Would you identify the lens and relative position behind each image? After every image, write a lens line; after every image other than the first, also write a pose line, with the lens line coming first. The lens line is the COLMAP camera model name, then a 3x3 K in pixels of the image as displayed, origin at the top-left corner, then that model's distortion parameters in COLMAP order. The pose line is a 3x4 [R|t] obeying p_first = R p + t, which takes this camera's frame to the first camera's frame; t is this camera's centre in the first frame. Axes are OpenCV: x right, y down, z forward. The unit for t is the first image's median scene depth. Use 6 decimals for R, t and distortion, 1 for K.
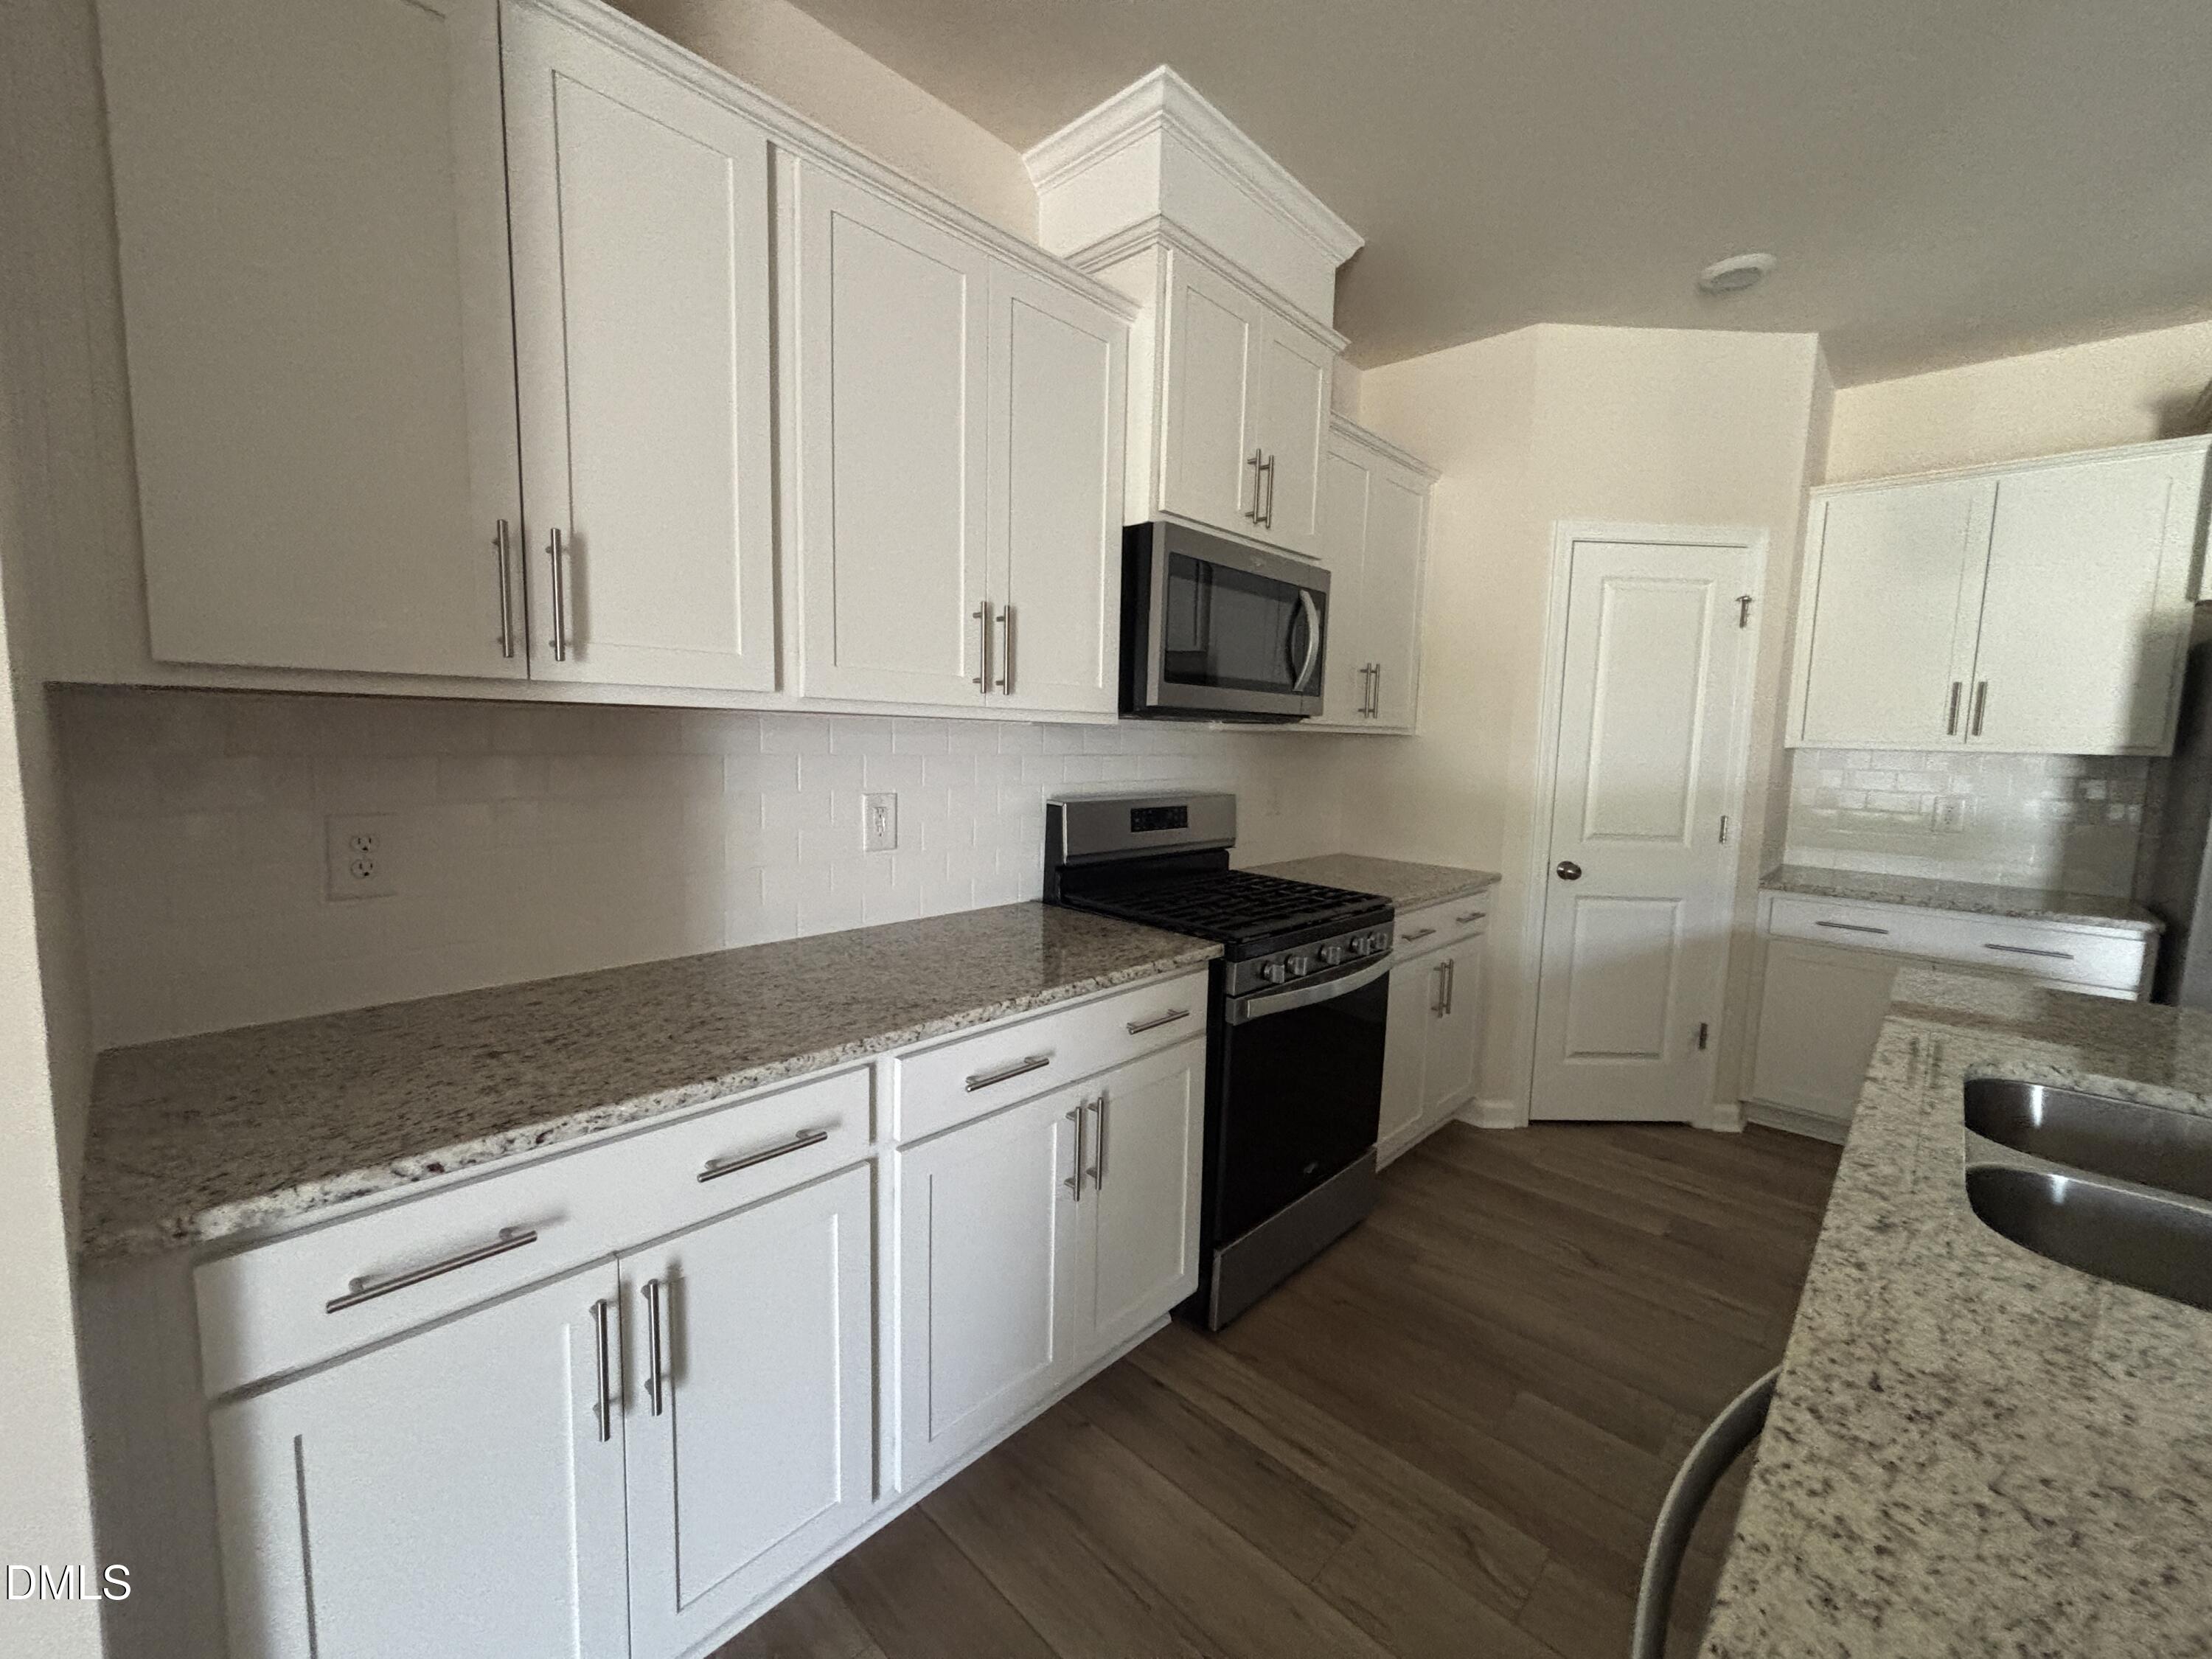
lens RADIAL K [[891.2, 0, 1102.2], [0, 891.2, 822.9], [0, 0, 1]] dist [0.000198, 0.001429]
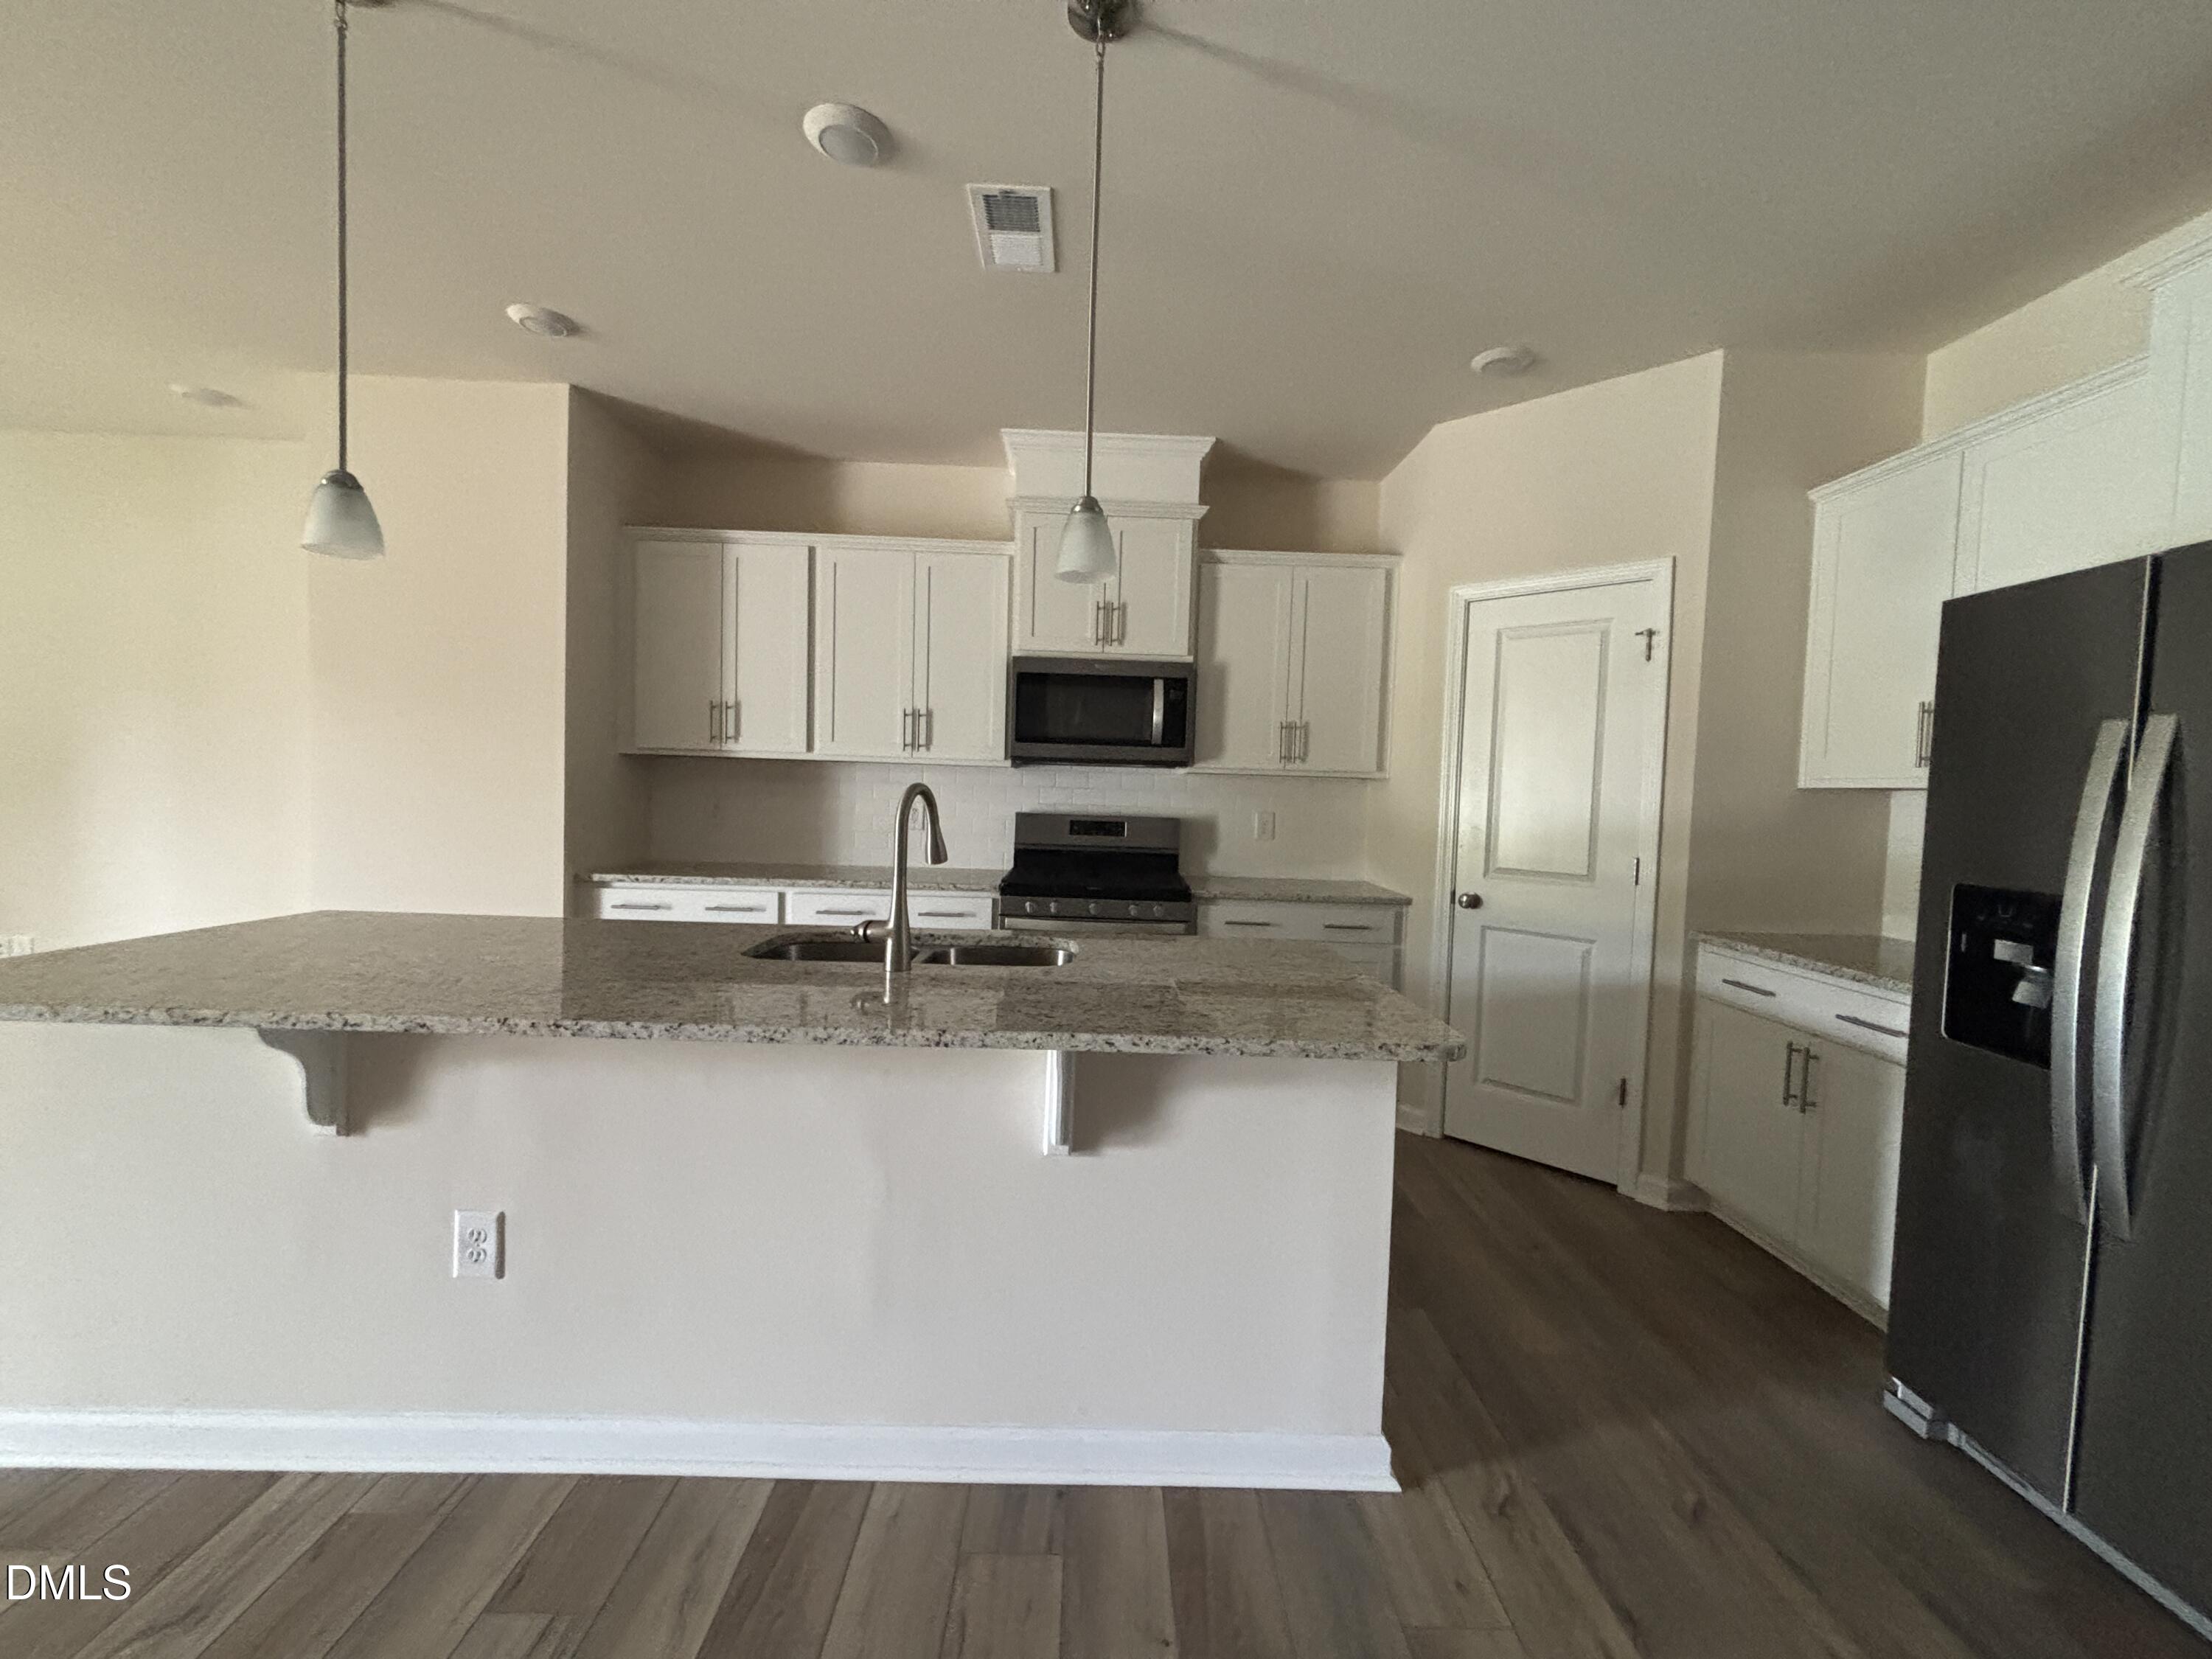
lens RADIAL K [[891.2, 0, 1114.1], [0, 891.2, 824.9], [0, 0, 1]] dist [0.000198, 0.001429]
pose [[0.702270, 0.023499, -0.711523, 1.232279], [-0.085254, 0.995039, -0.051282, 0.068241], [0.706788, 0.096674, 0.700789, -0.082639]]
